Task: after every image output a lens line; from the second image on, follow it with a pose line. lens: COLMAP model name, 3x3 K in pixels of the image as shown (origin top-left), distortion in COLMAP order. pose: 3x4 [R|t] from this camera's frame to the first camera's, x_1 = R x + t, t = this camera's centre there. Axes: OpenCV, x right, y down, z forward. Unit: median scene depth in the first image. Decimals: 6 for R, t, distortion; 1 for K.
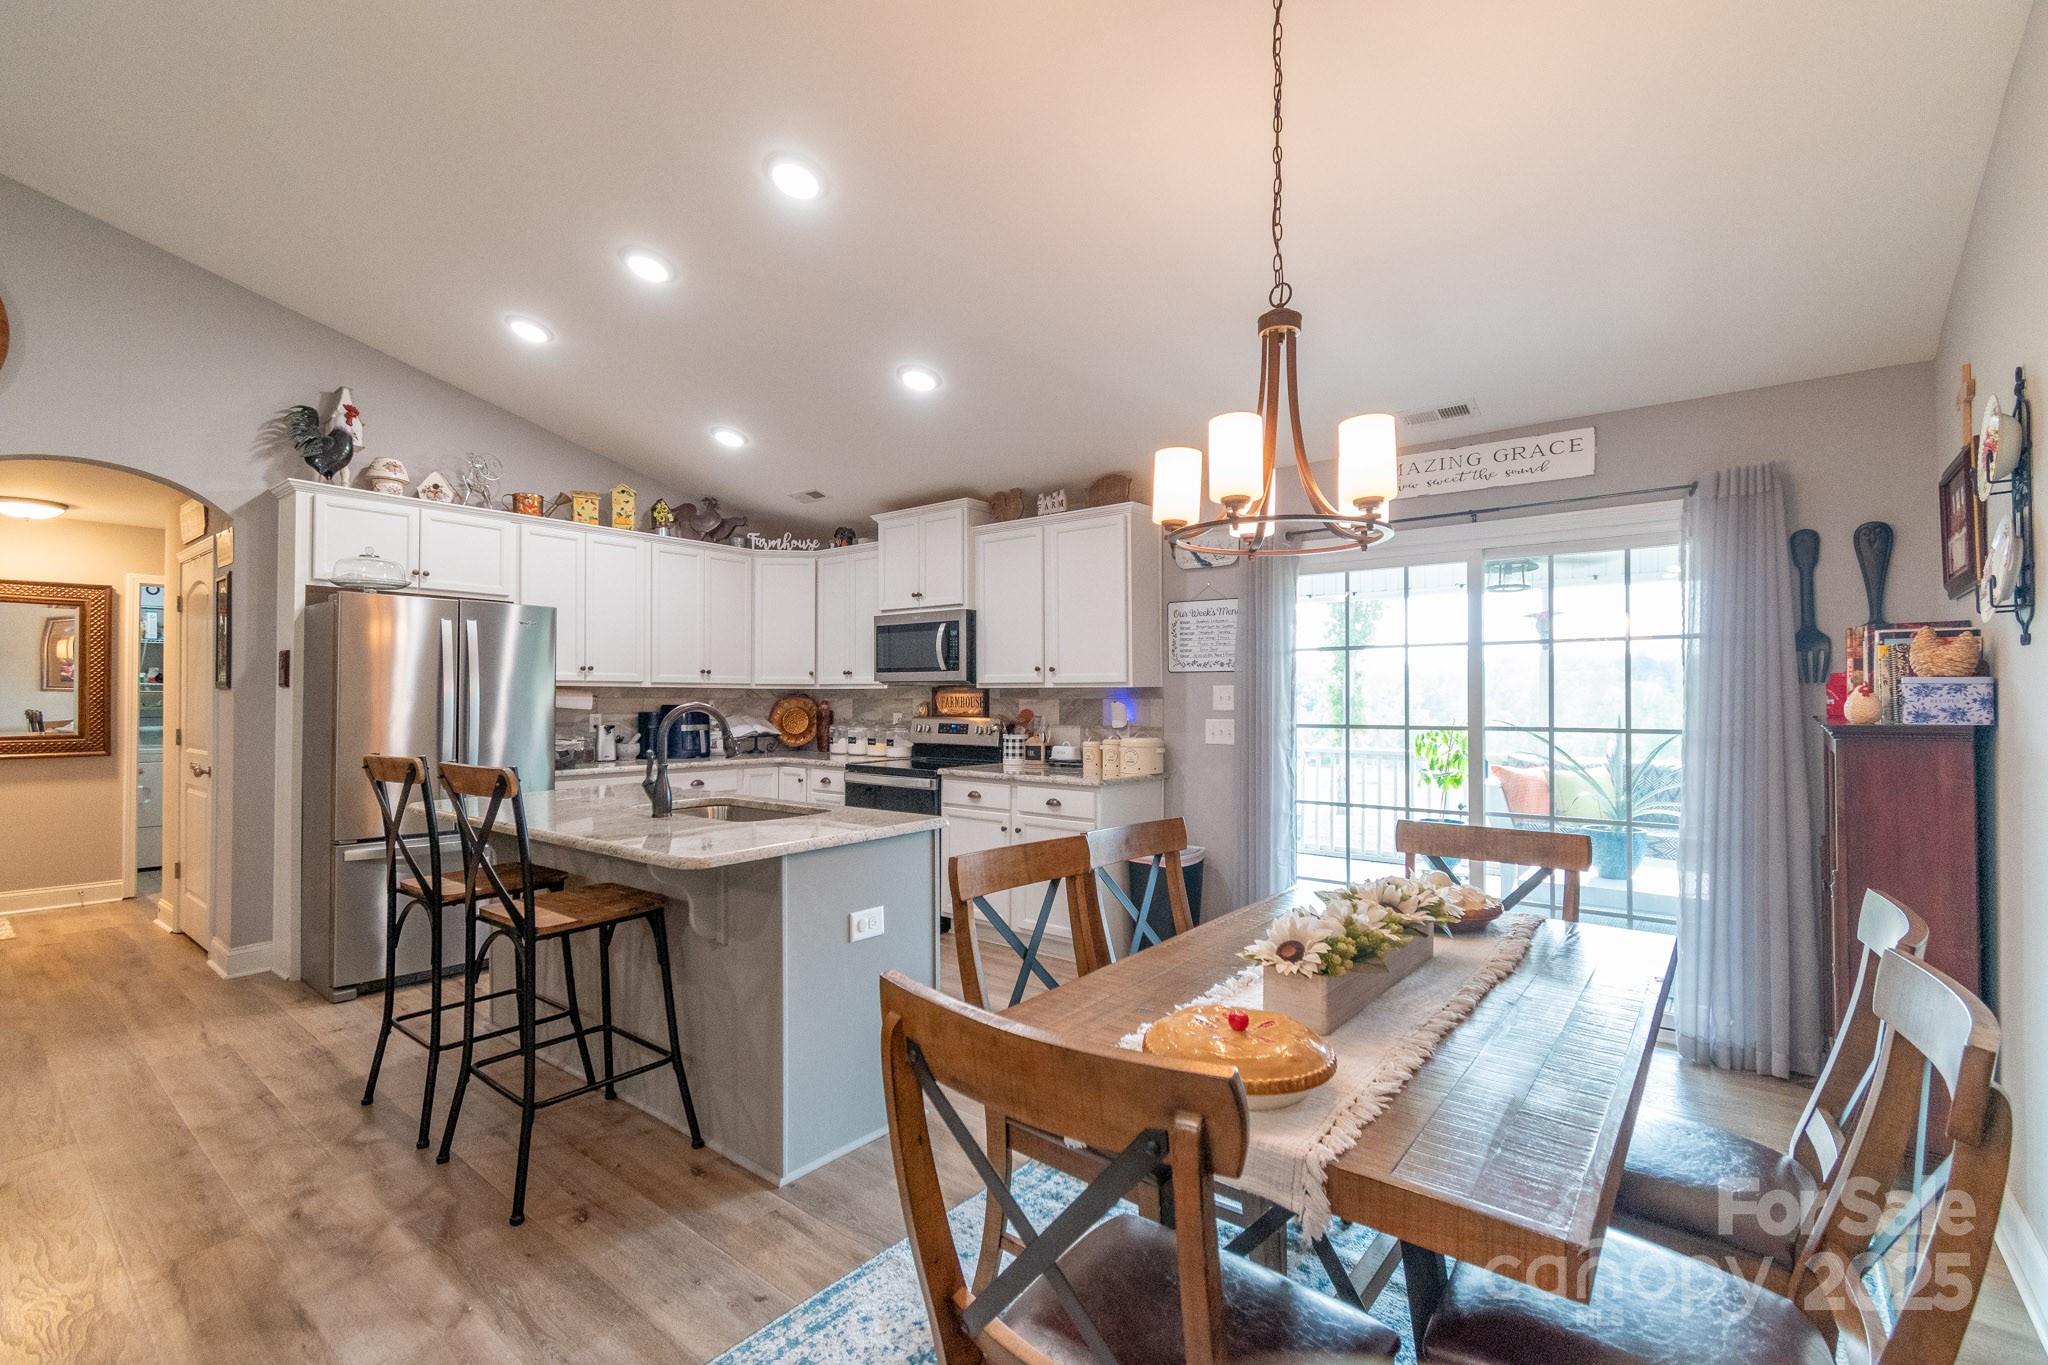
lens RADIAL K [[868.7, 0, 1032.3], [0, 868.7, 690.3], [0, 0, 1]] dist [-0.000020, -0.000226]
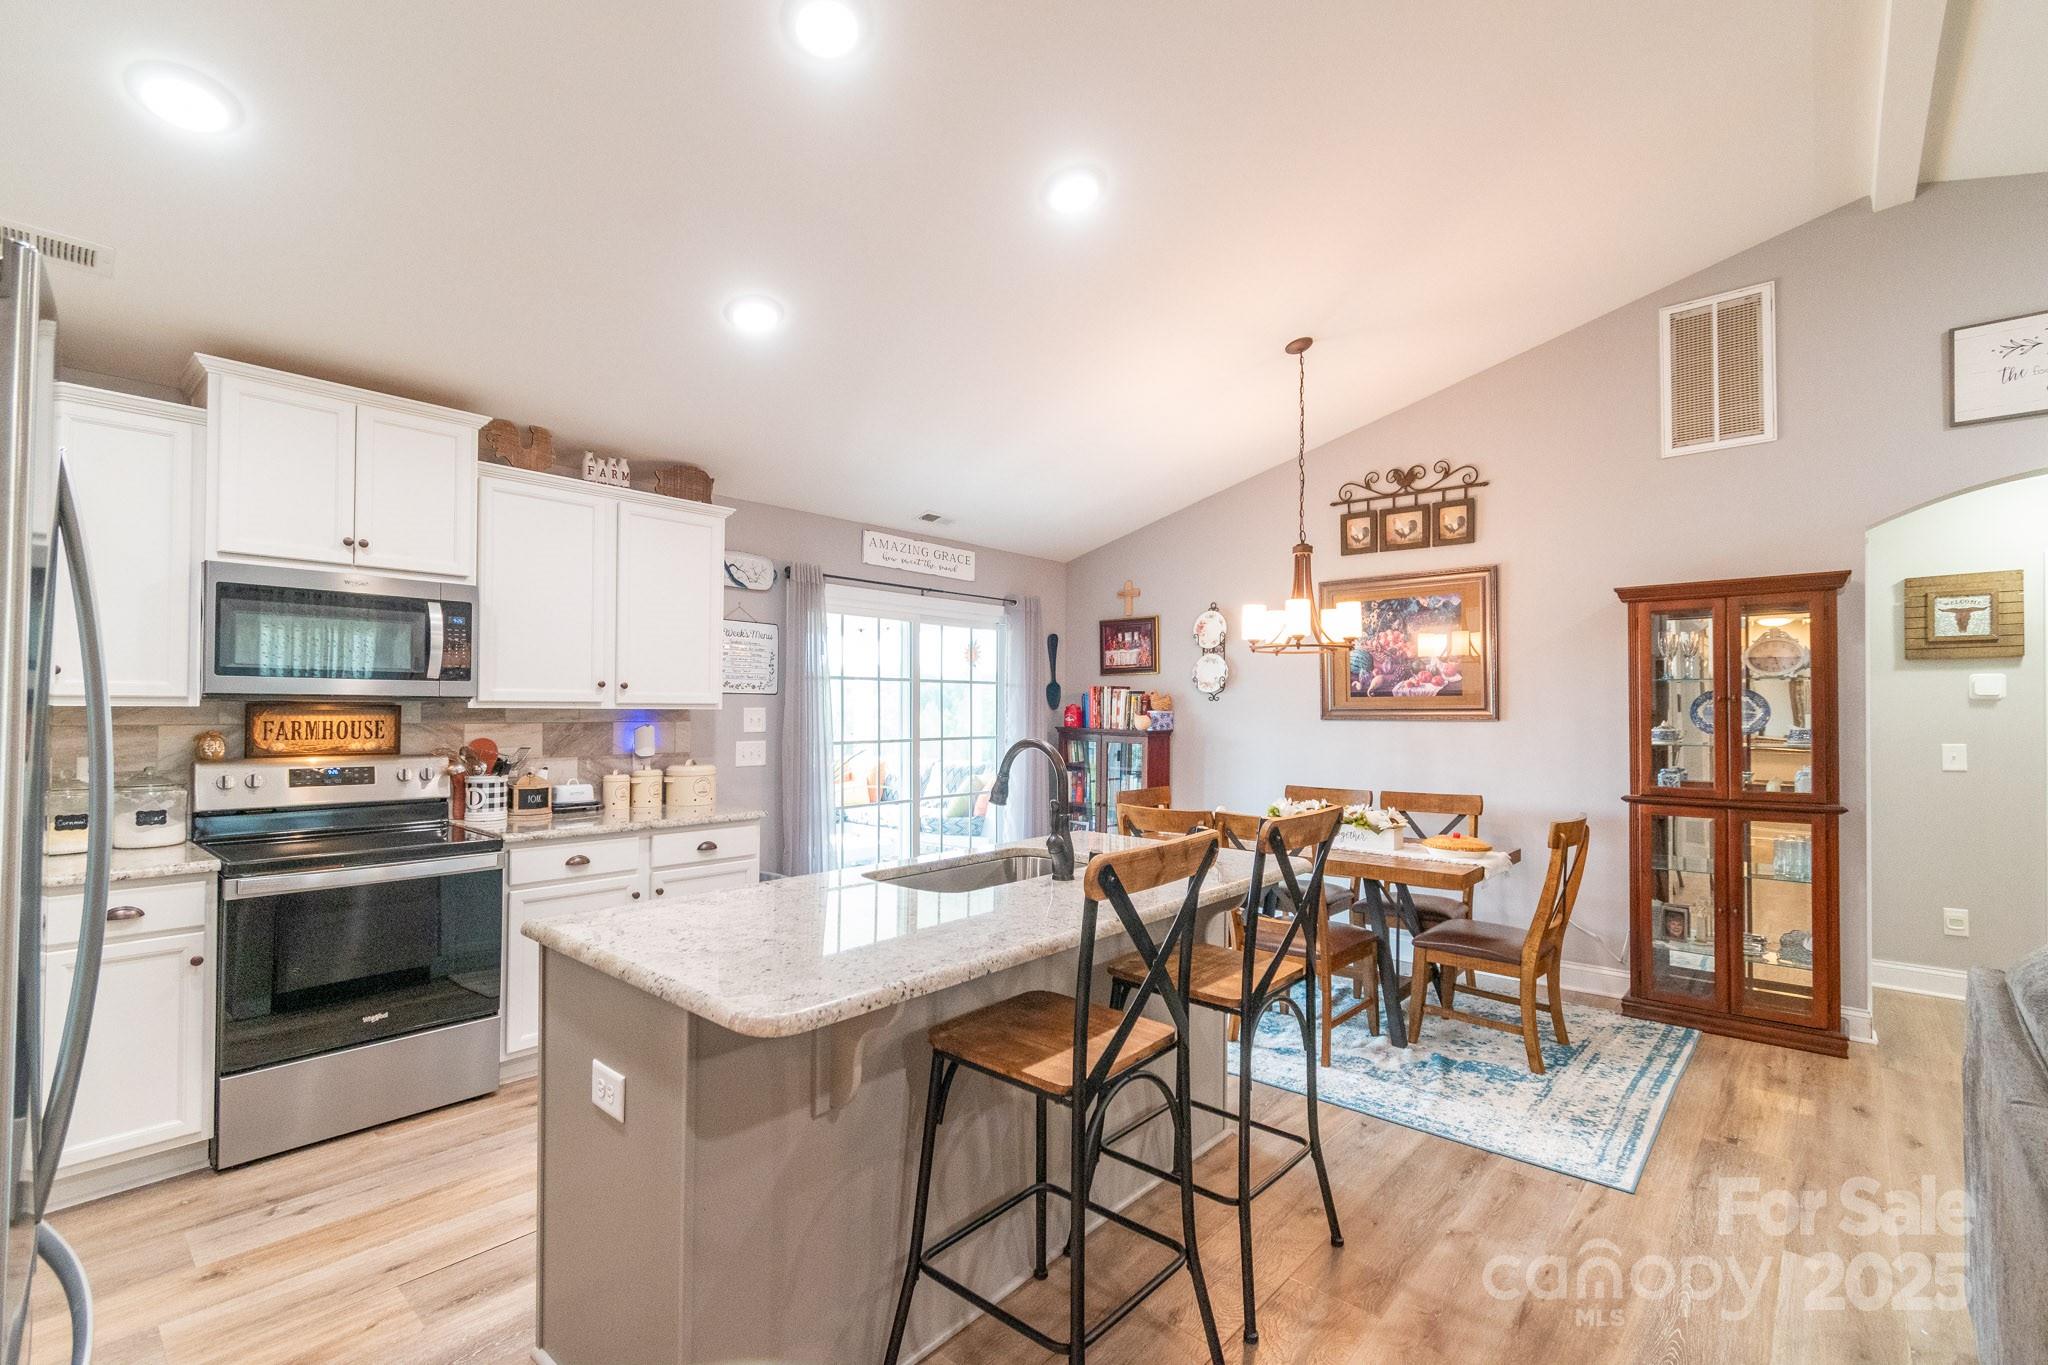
lens RADIAL K [[899.6, 0, 1008.8], [0, 899.6, 695.5], [0, 0, 1]] dist [-0.001587, -0.000537]
pose [[0.083607, 0.015652, 0.996376, -0.688187], [-0.011785, 0.999822, -0.014717, -0.006747], [-0.996429, -0.010512, 0.083776, 0.529583]]
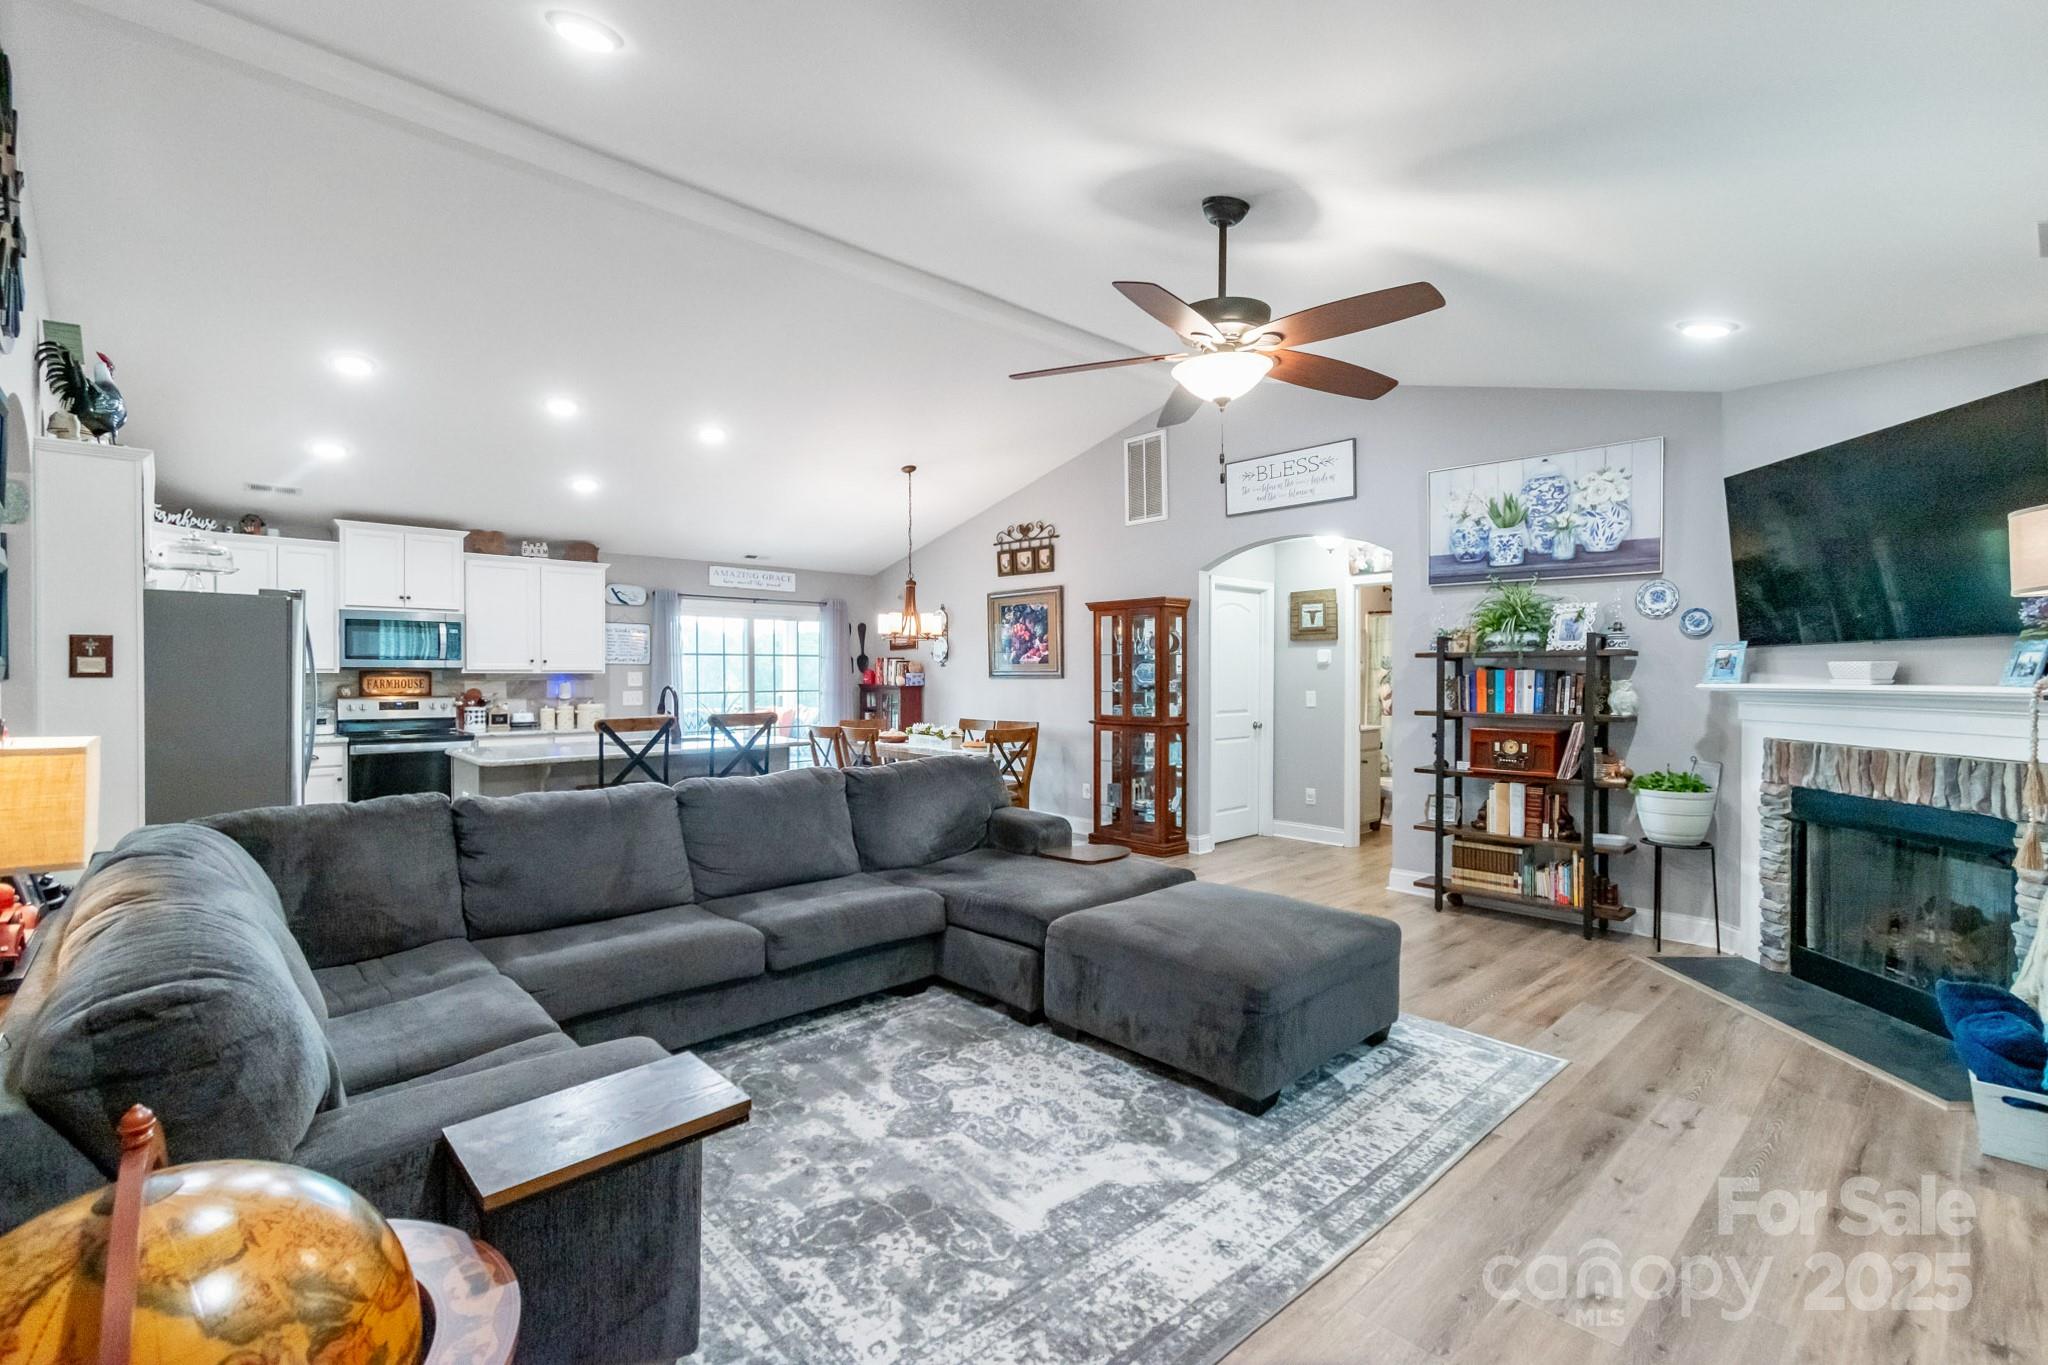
lens RADIAL K [[902.9, 0, 1028.5], [0, 902.9, 675.4], [0, 0, 1]] dist [-0.000283, -0.000338]
pose [[0.167352, -0.003845, 0.985890, -1.264473], [-0.008028, 0.999954, 0.005263, -0.013174], [-0.985864, -0.008796, 0.167314, -0.092088]]
